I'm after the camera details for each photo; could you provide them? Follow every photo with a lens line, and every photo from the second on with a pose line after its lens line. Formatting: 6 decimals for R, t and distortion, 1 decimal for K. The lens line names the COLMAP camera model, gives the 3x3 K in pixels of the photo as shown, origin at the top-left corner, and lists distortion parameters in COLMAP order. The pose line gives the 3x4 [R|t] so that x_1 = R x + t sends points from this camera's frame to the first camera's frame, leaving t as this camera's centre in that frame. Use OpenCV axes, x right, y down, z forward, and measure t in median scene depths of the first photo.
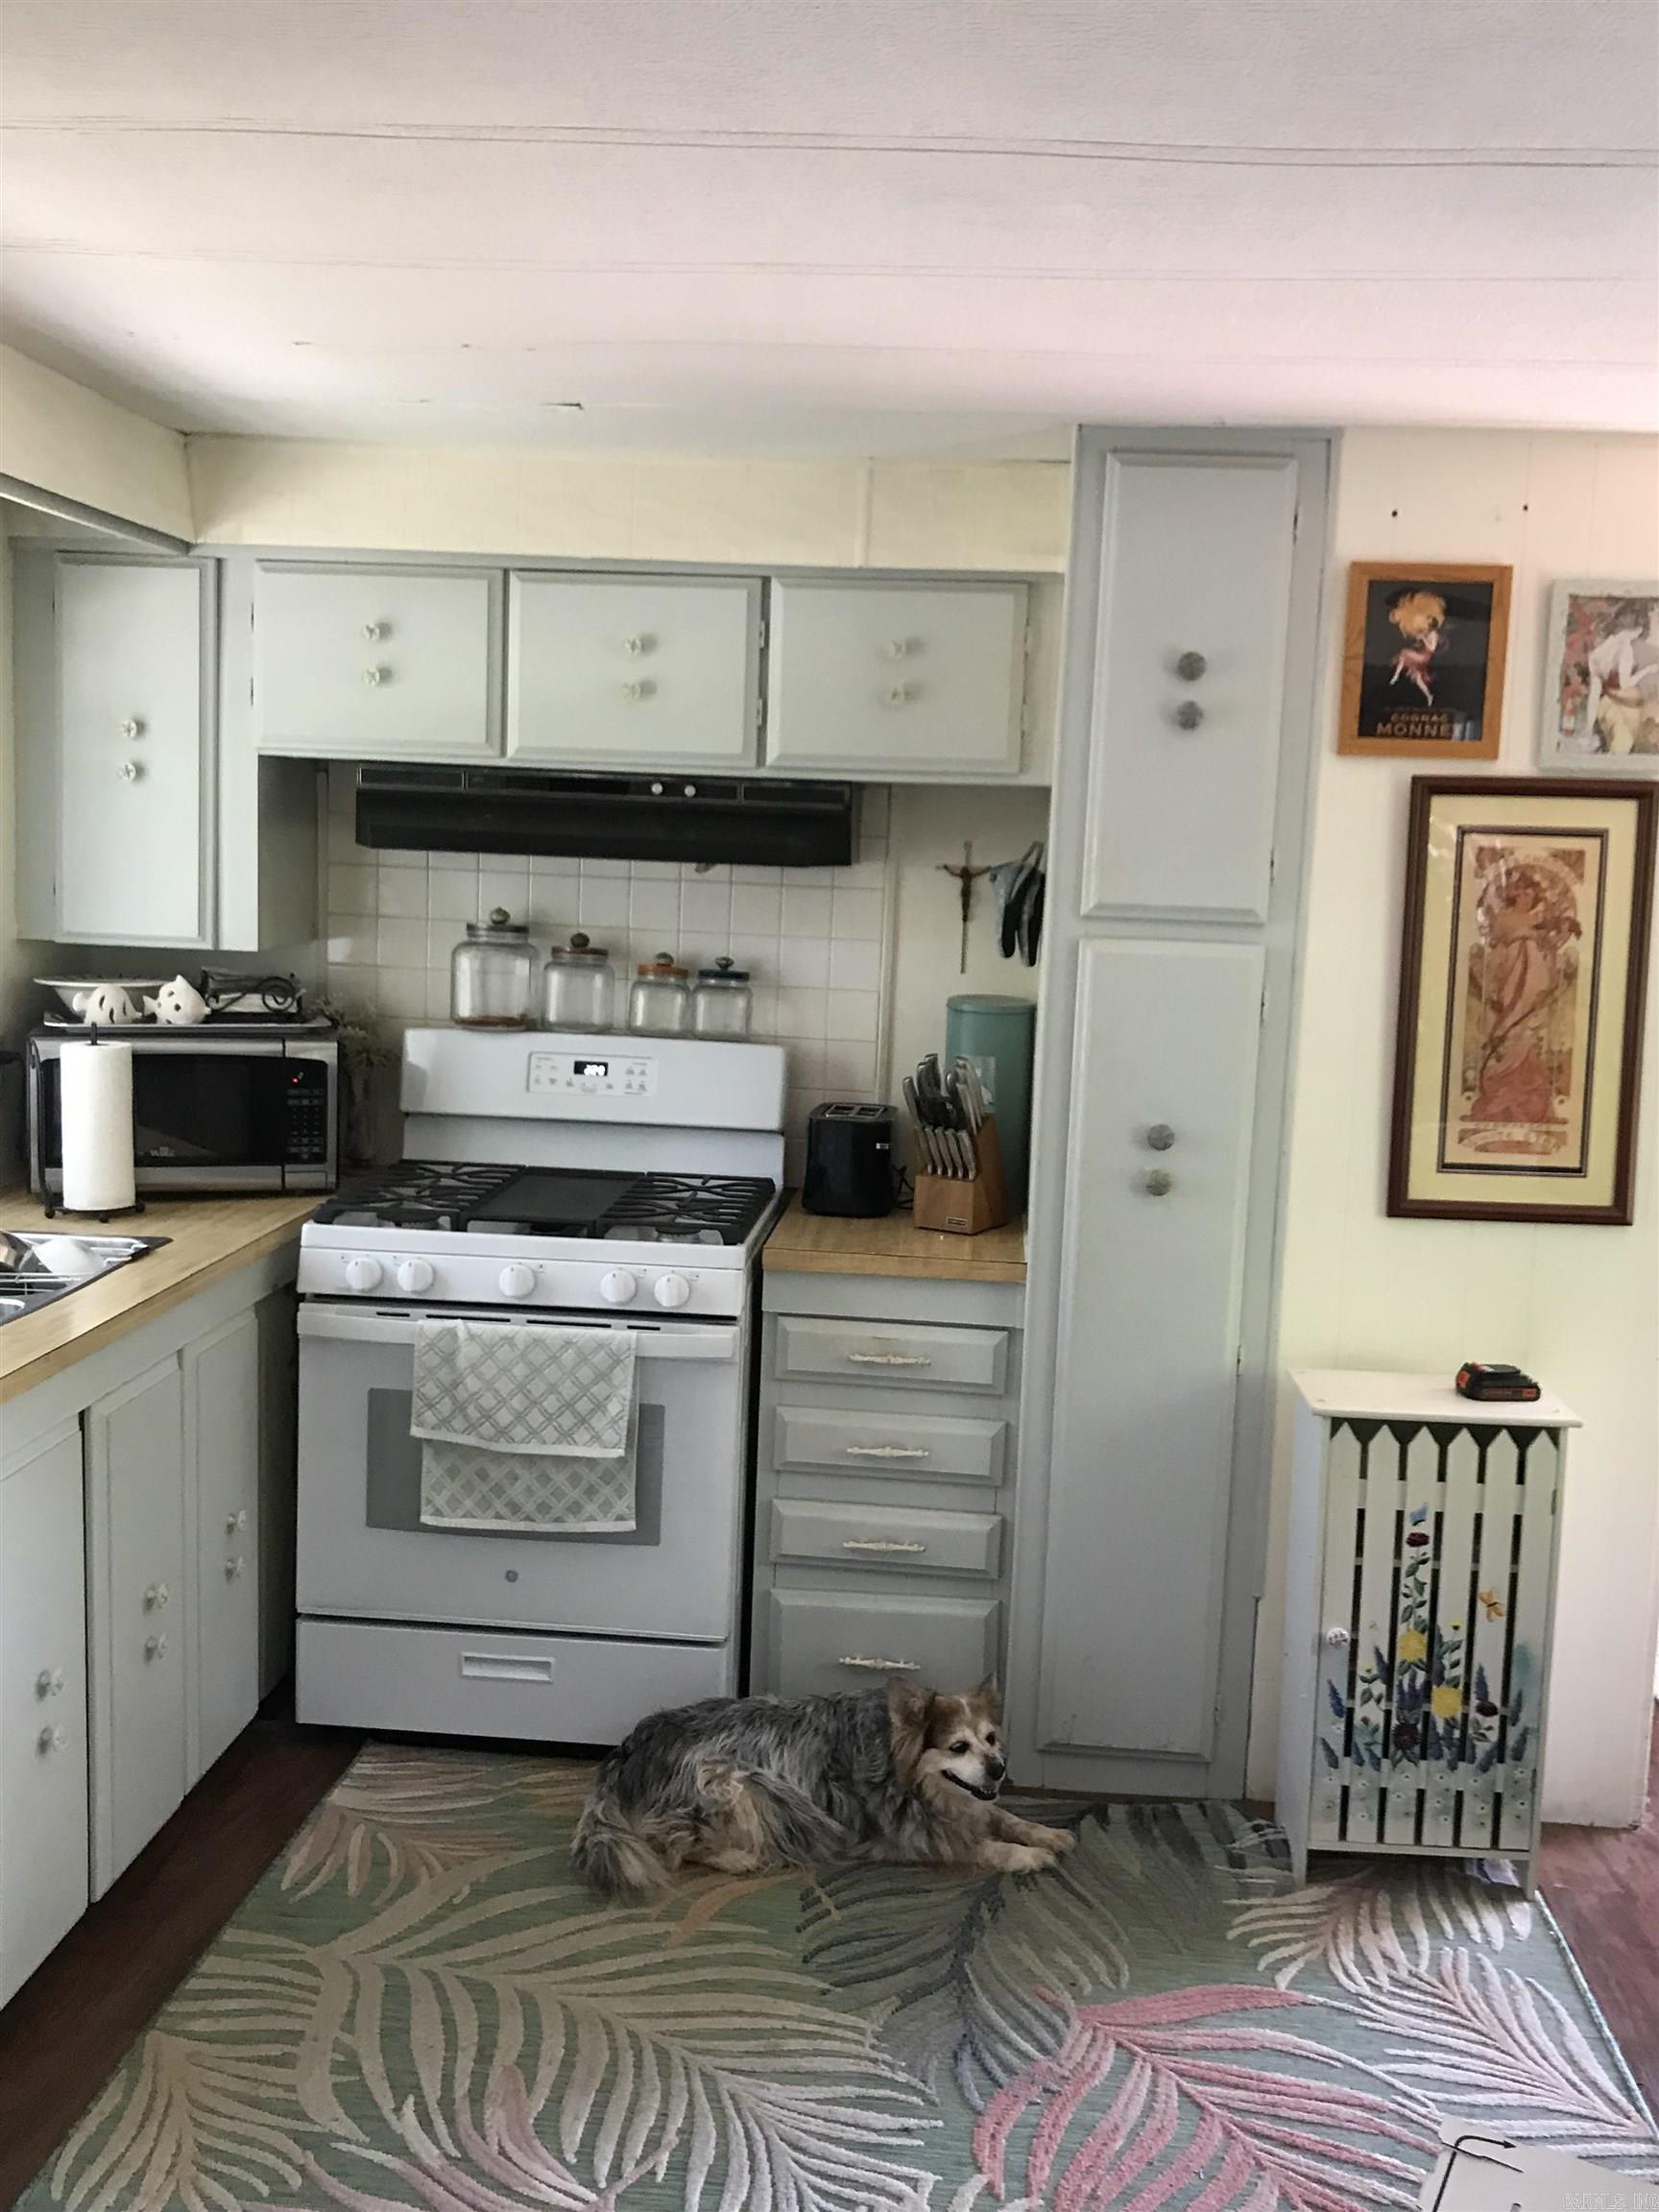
lens RADIAL K [[2068.2, 0, 840.6], [0, 2068.2, 1093.7], [0, 0, 1]] dist [0.008321, 0.000000]
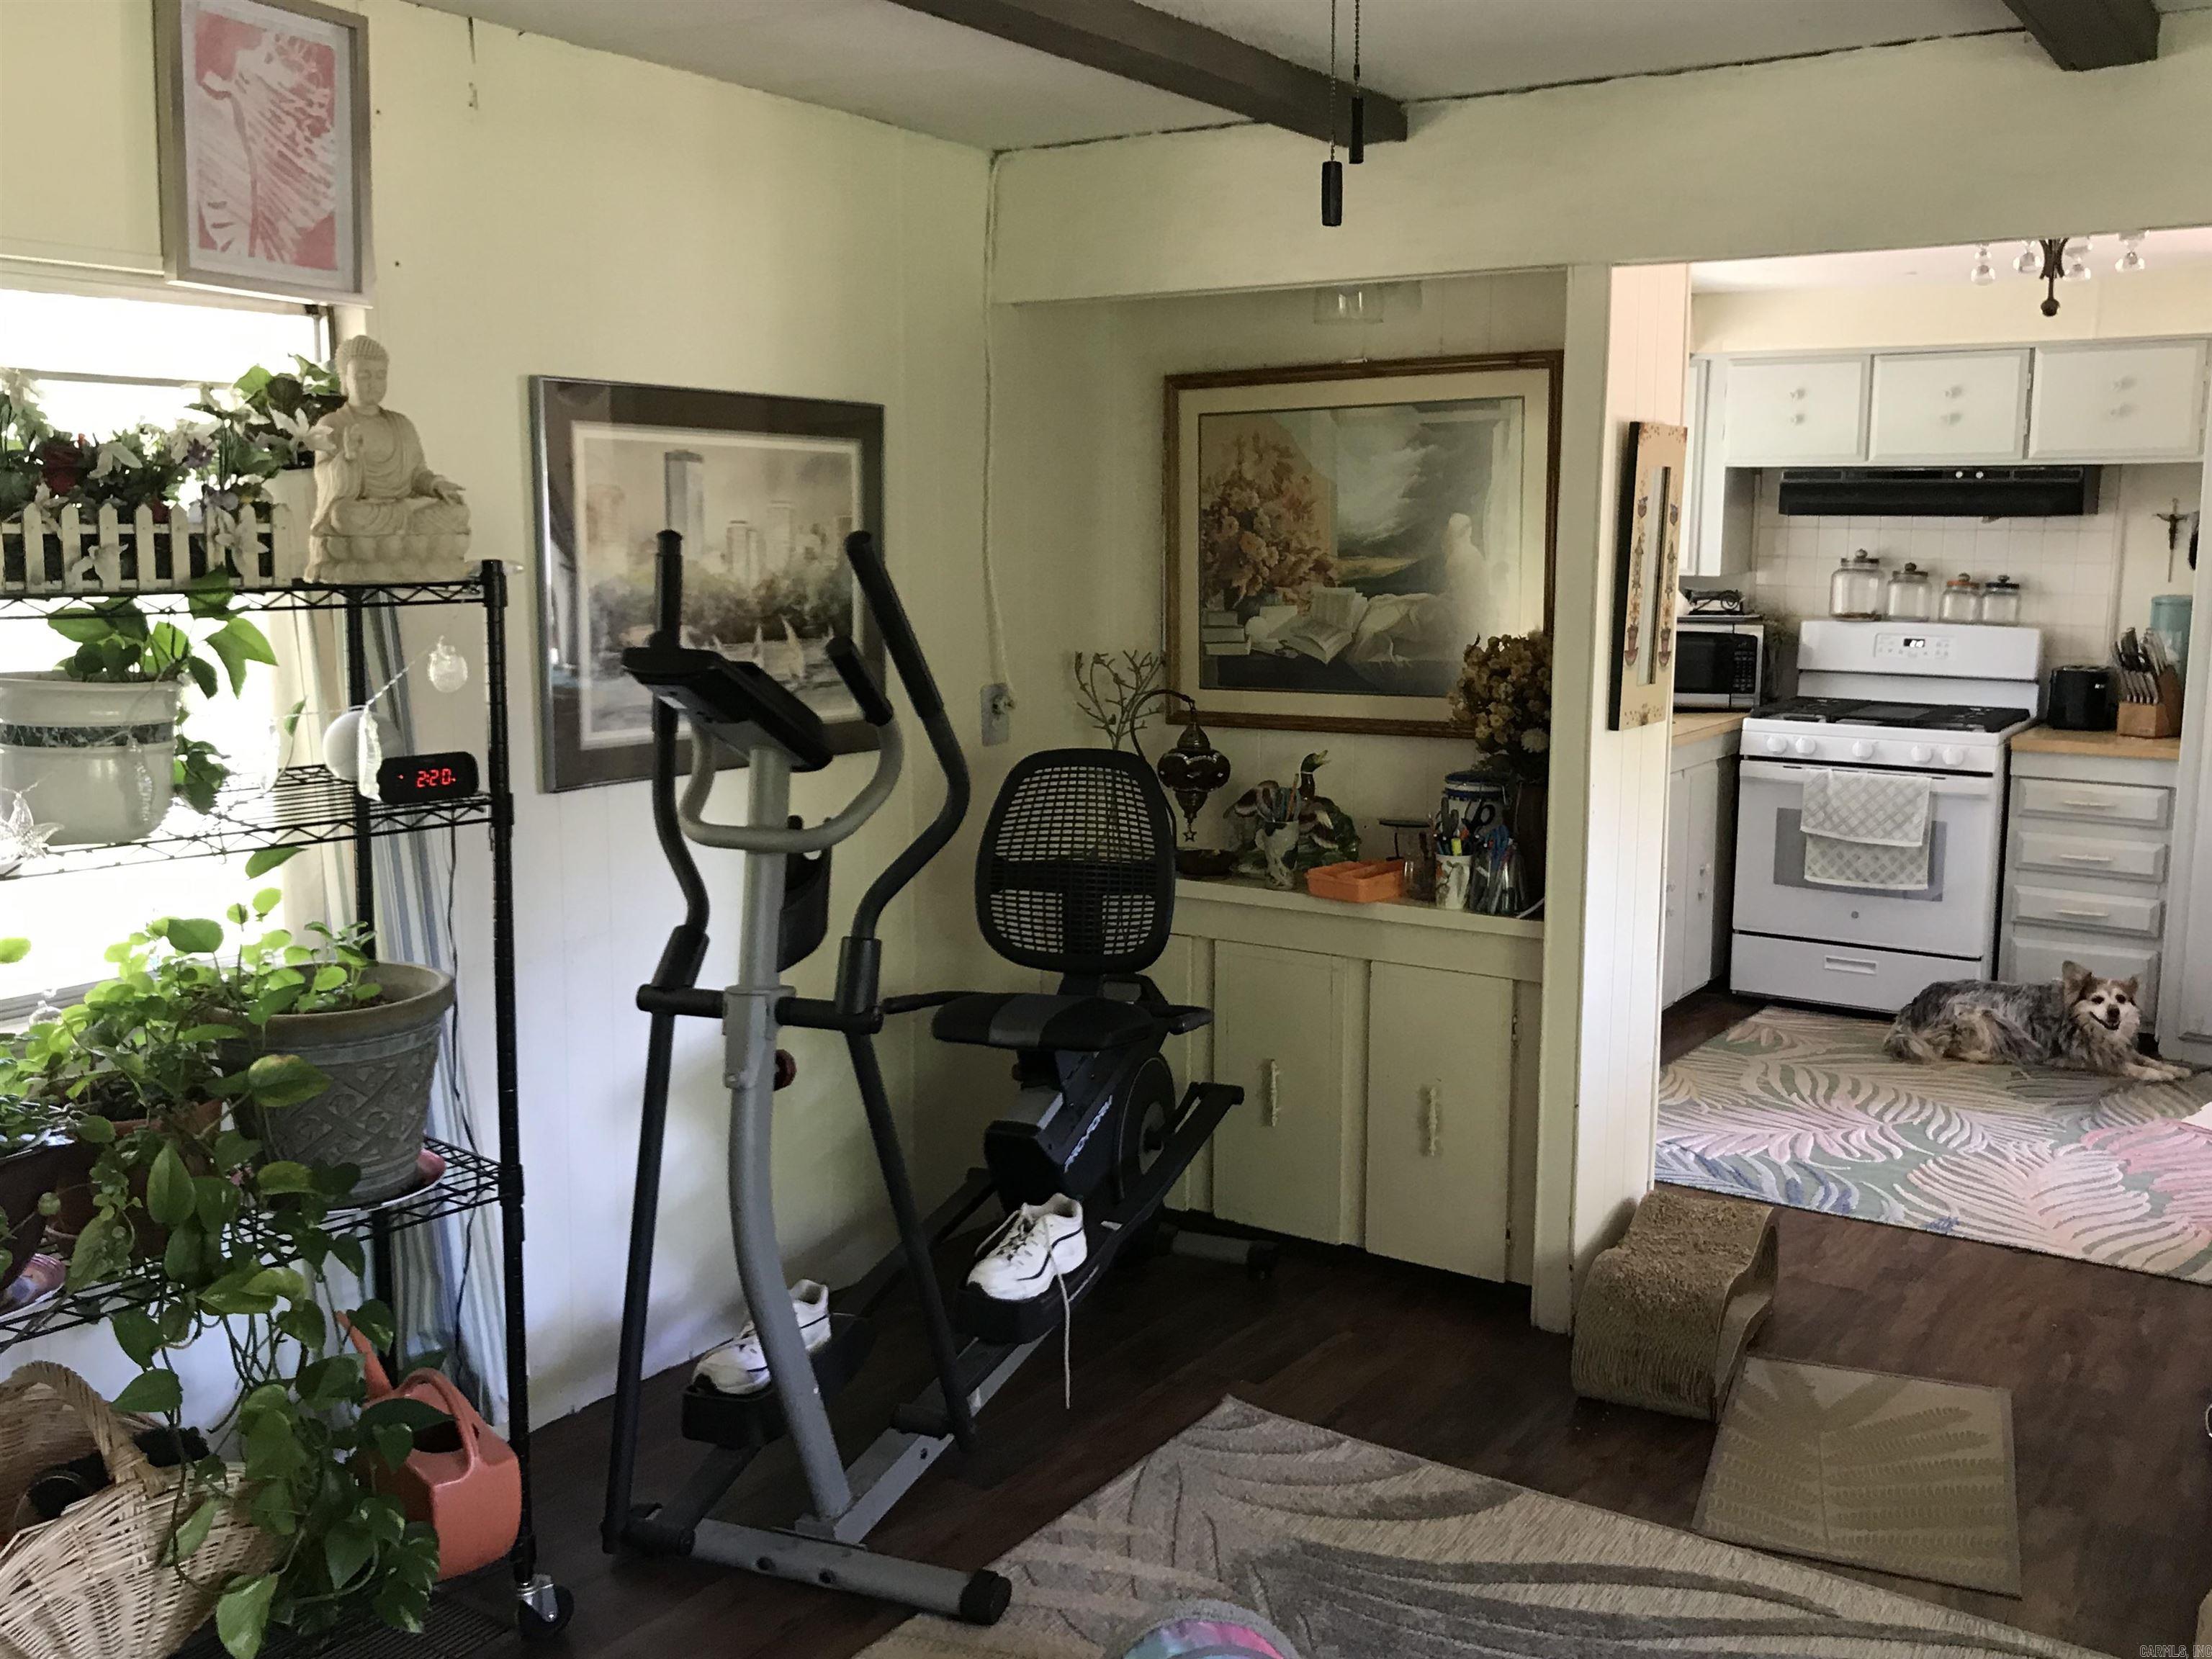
lens RADIAL K [[2068.2, 0, 1124.2], [0, 2068.2, 833.0], [0, 0, 1]] dist [0.008321, 0.000000]
pose [[0.873698, 0.036984, -0.485061, 0.157945], [-0.026798, 0.999251, 0.027920, 0.126694], [0.485730, -0.011394, 0.874034, -0.888854]]
